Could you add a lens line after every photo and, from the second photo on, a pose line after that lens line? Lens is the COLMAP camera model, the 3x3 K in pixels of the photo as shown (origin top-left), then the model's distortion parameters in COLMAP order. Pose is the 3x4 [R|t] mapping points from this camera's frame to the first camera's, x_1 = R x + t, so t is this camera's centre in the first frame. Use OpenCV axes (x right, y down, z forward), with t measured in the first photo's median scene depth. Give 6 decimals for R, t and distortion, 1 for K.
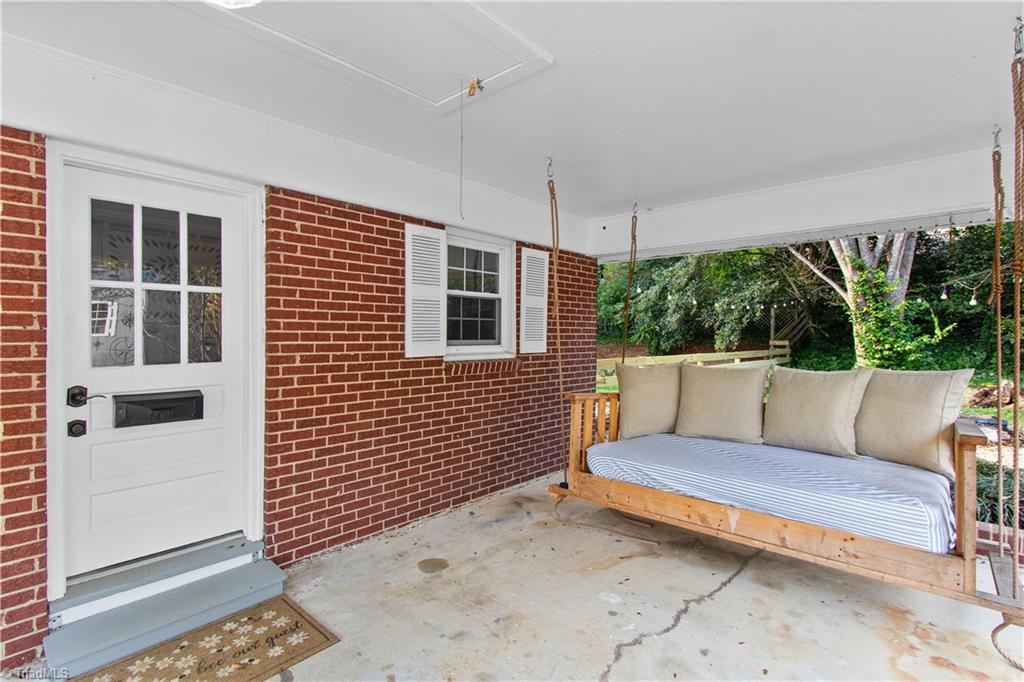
lens RADIAL K [[475.0, 0, 516.9], [0, 475.0, 336.7], [0, 0, 1]] dist [0.001353, 0.000108]
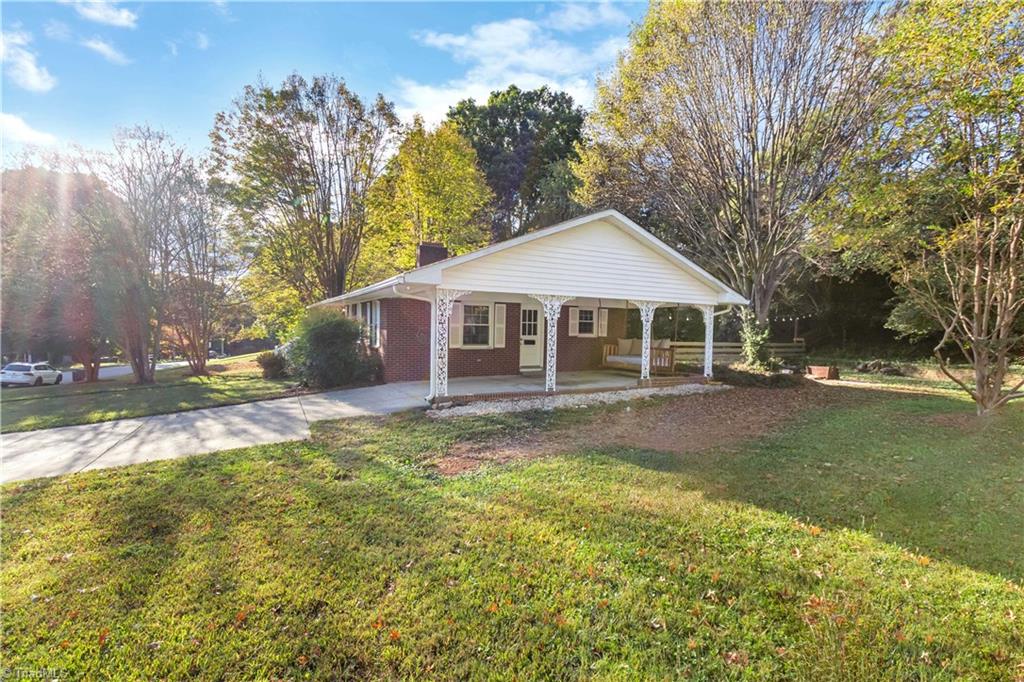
lens RADIAL K [[475.0, 0, 514.6], [0, 475.0, 337.9], [0, 0, 1]] dist [0.001353, 0.000108]
pose [[0.932293, 0.014927, -0.361396, 0.849399], [-0.013317, 0.999887, 0.006946, 0.034282], [0.361459, -0.001663, 0.932387, -3.155439]]
